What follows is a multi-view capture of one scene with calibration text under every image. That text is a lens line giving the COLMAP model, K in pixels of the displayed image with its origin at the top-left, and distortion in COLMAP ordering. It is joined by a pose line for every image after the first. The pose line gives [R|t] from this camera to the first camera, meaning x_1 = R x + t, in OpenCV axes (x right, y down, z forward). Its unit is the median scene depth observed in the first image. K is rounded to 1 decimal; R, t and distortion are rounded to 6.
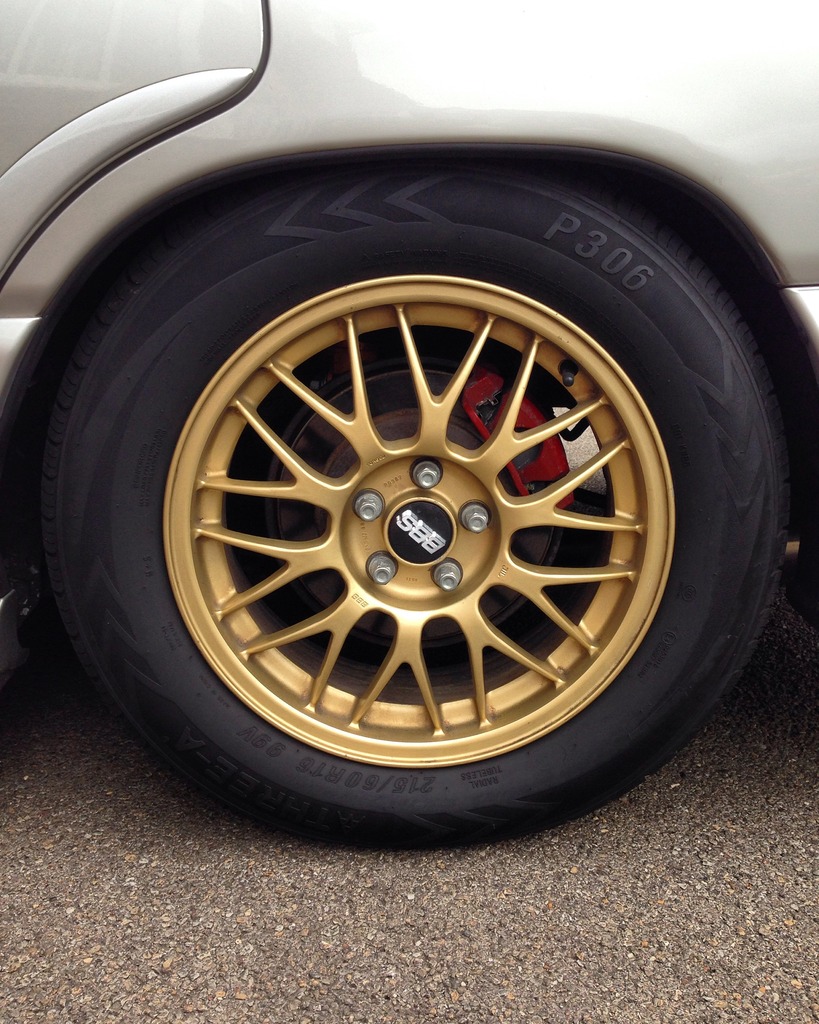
lens RADIAL K [[1111.3, 0, 407.4], [0, 1111.3, 511.9], [0, 0, 1]] dist [0.034232, 0.000000]
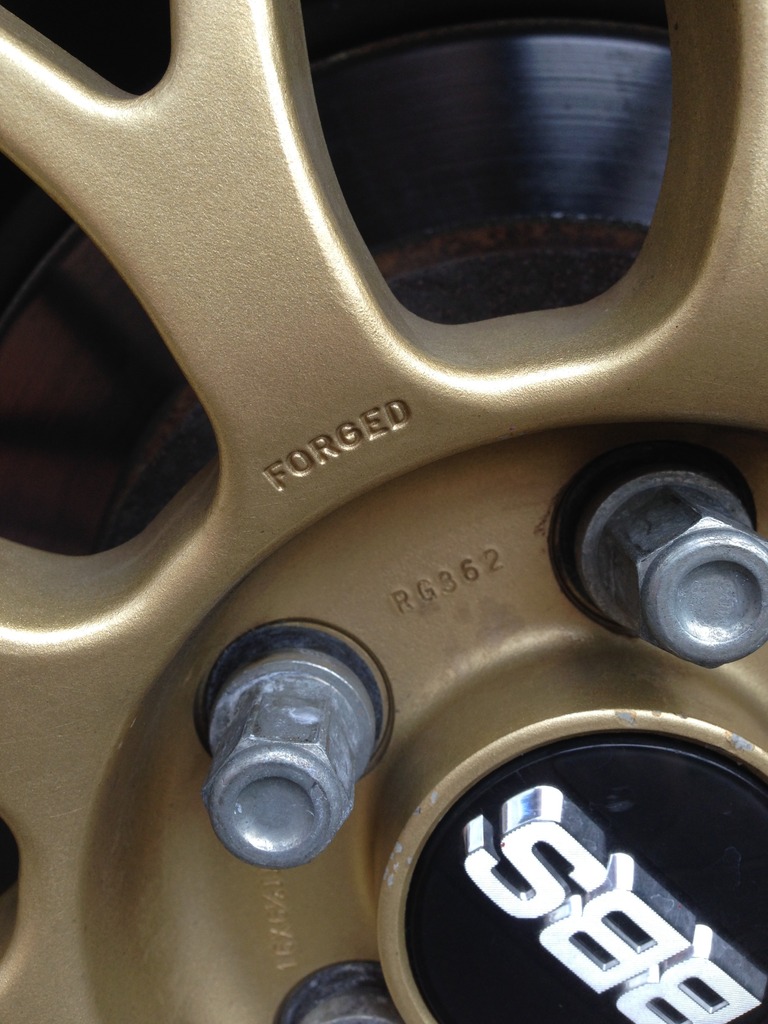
lens RADIAL K [[982.2, 0, 379.4], [0, 982.2, 509.5], [0, 0, 1]] dist [0.018761, 0.000000]
pose [[0.998761, 0.039591, -0.030139, -0.019179], [-0.040395, 0.998831, -0.026548, -0.034797], [0.029053, 0.027732, 0.999193, 0.862407]]
